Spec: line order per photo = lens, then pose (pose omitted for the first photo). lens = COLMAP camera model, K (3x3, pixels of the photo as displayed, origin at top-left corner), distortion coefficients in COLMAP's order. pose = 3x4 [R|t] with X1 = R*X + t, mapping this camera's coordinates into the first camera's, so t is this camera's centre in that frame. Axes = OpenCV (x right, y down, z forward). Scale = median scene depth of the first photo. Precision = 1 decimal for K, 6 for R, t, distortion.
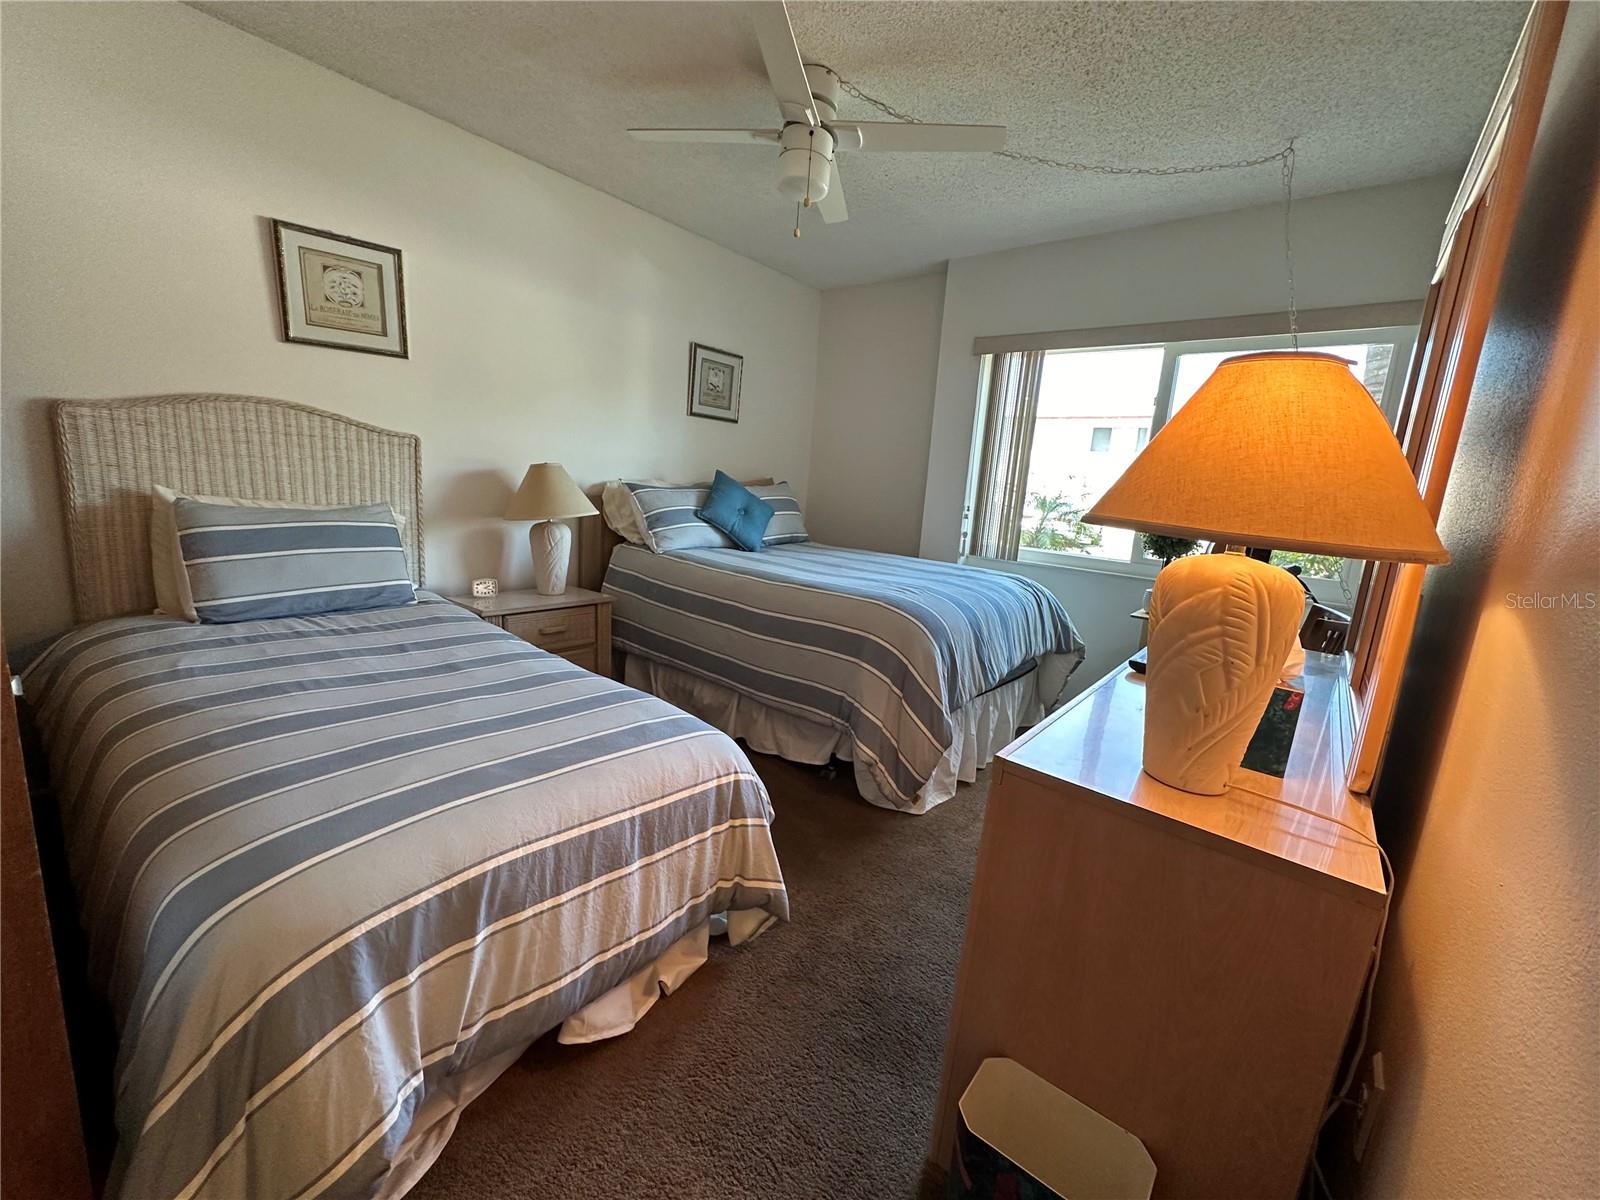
lens RADIAL K [[638.5, 0, 800.0], [0, 638.5, 600.0], [0, 0, 1]] dist [-0.001704, 0.000437]
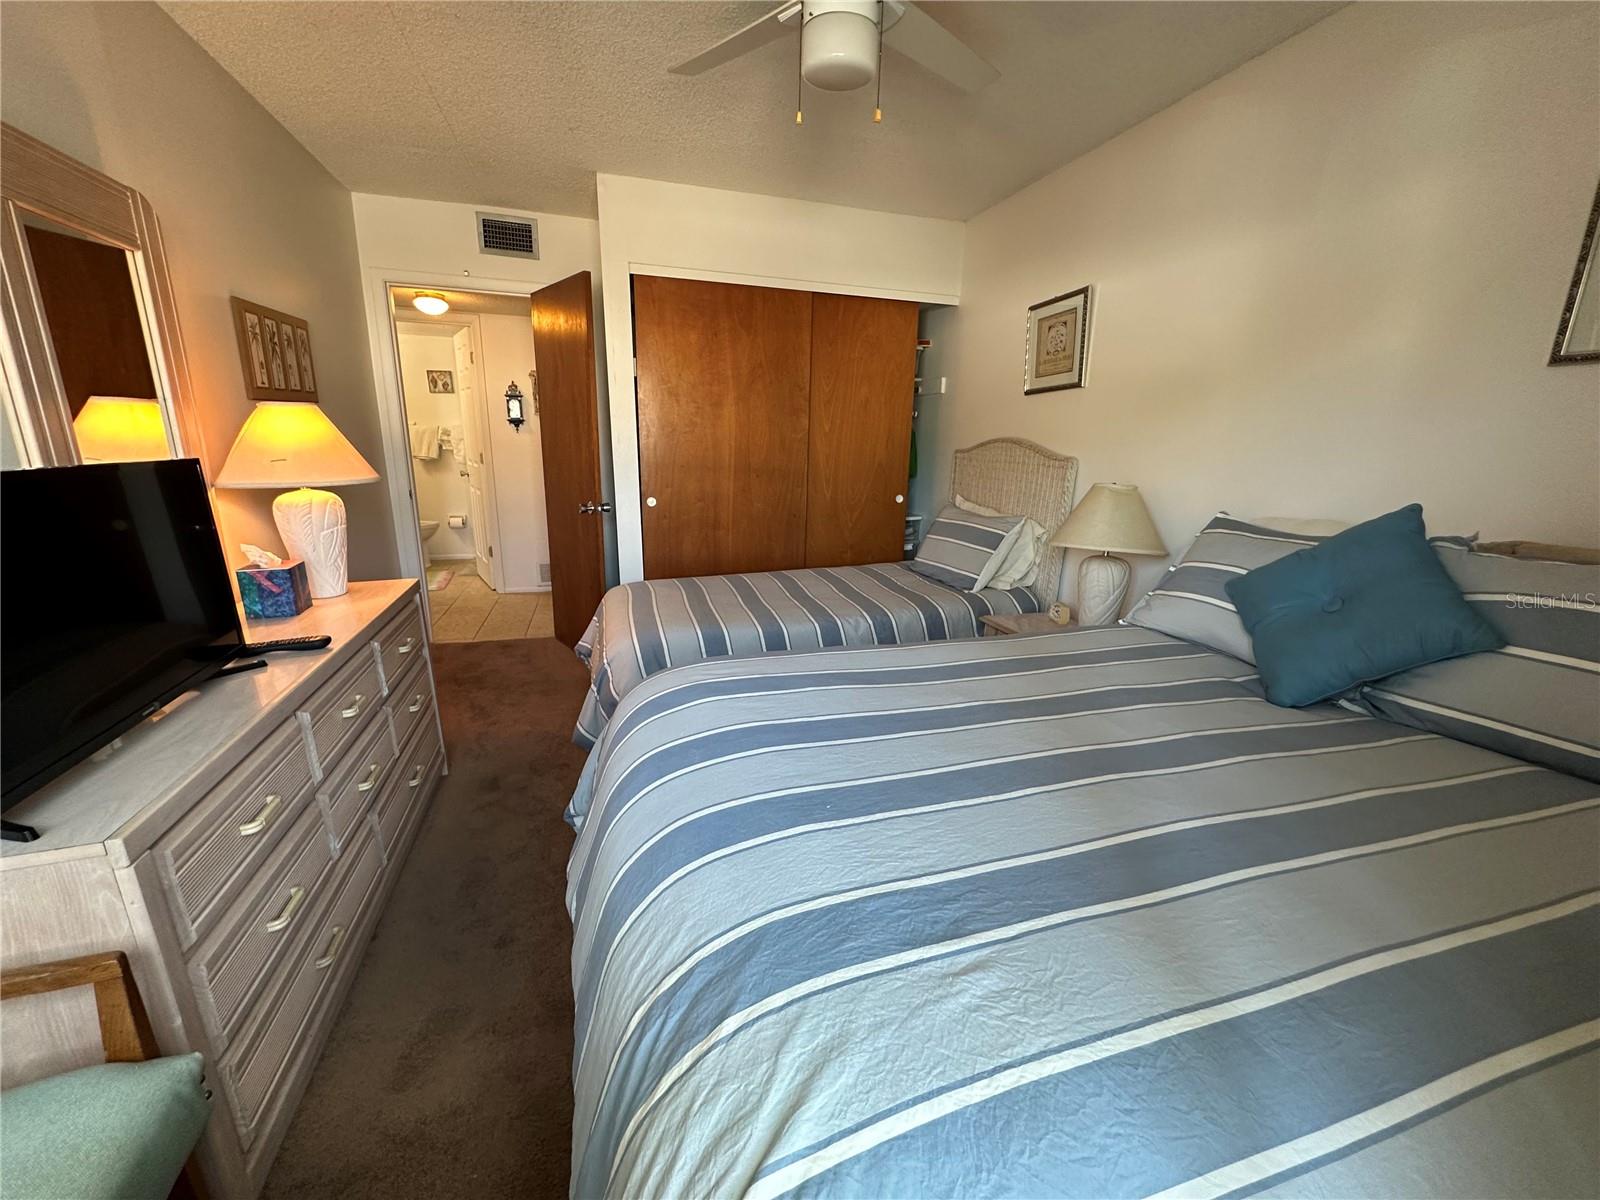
lens RADIAL K [[638.5, 0, 800.0], [0, 638.5, 600.0], [0, 0, 1]] dist [-0.001704, 0.000437]
pose [[-0.548155, 0.134049, -0.825564, 0.600252], [-0.205577, 0.935197, 0.288349, -0.271337], [0.810718, 0.327777, -0.485075, 1.325550]]
